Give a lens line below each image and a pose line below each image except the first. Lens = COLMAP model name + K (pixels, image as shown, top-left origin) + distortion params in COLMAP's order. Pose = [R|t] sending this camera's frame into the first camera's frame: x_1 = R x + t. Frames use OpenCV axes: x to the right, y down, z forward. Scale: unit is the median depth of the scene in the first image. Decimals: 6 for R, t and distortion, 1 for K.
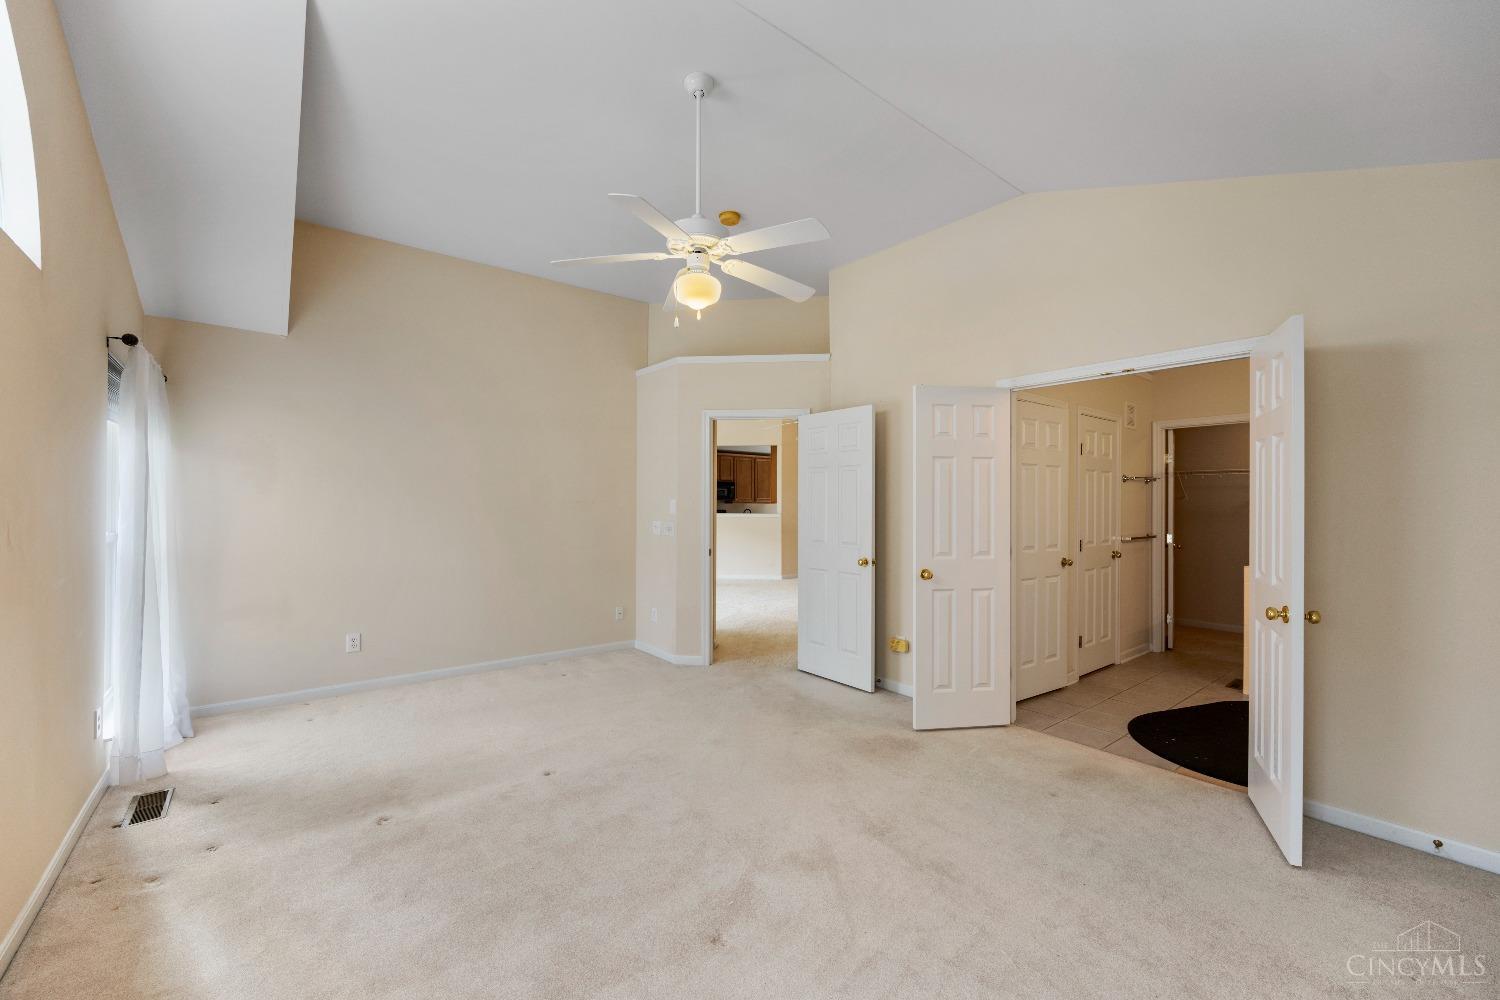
lens RADIAL K [[613.3, 0, 751.5], [0, 613.3, 497.3], [0, 0, 1]] dist [0.012669, 0.000028]
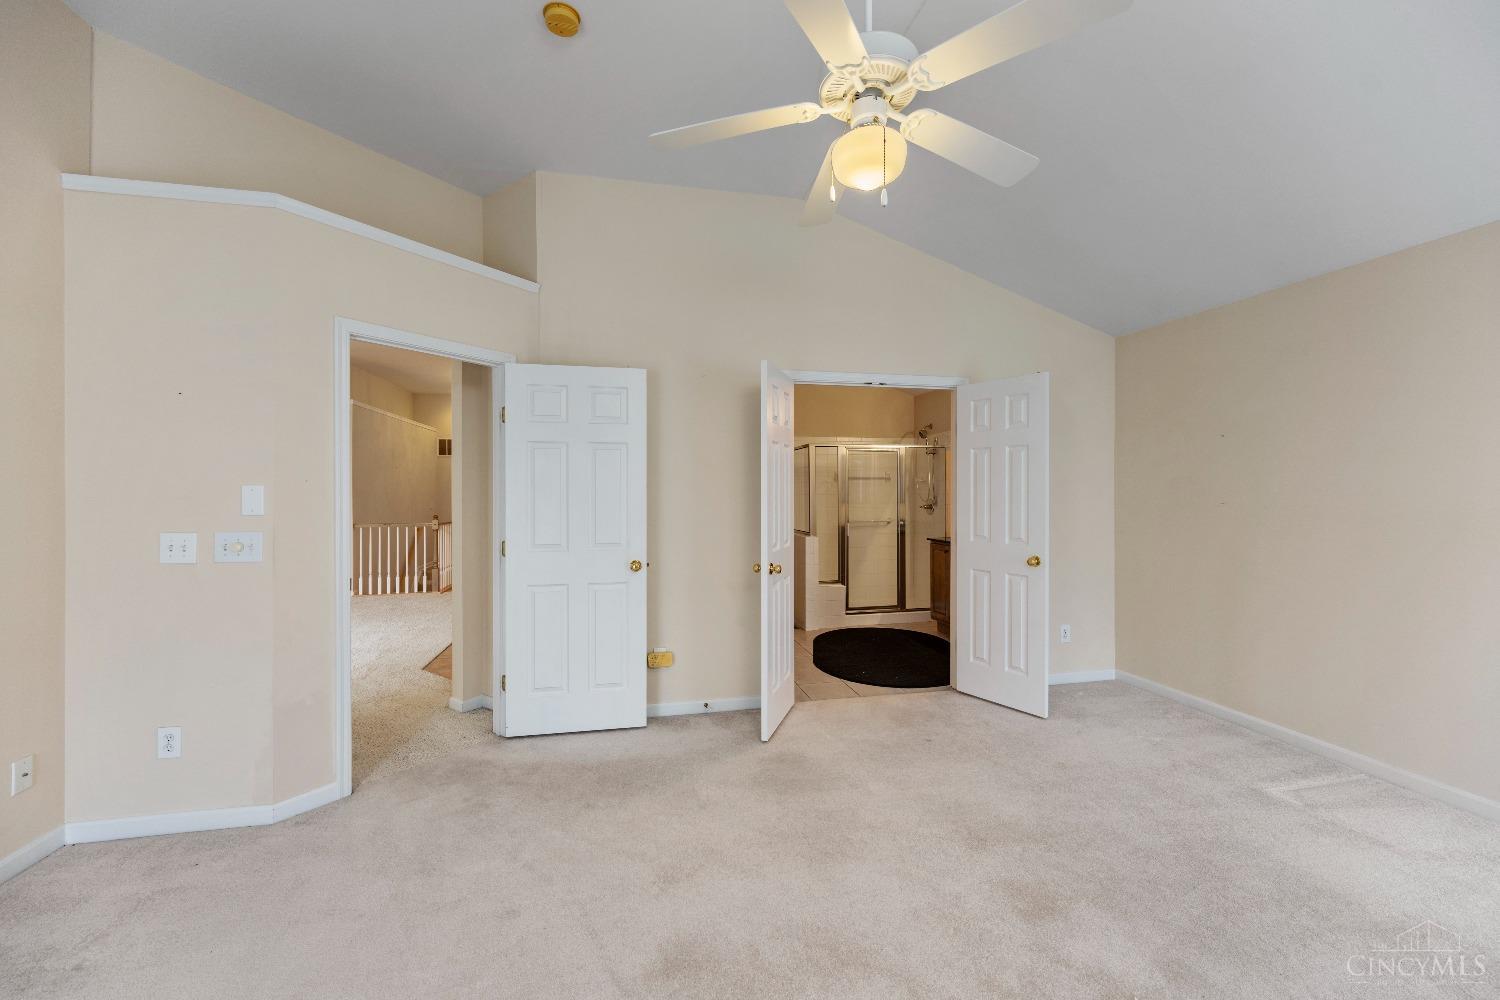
lens RADIAL K [[589.8, 0, 748.9], [0, 589.8, 498.0], [0, 0, 1]] dist [-0.001248, -0.000096]
pose [[0.456173, -0.012851, 0.889798, -0.383197], [-0.003677, 0.999860, 0.016326, 0.004142], [-0.889884, -0.010719, 0.456062, 0.473911]]
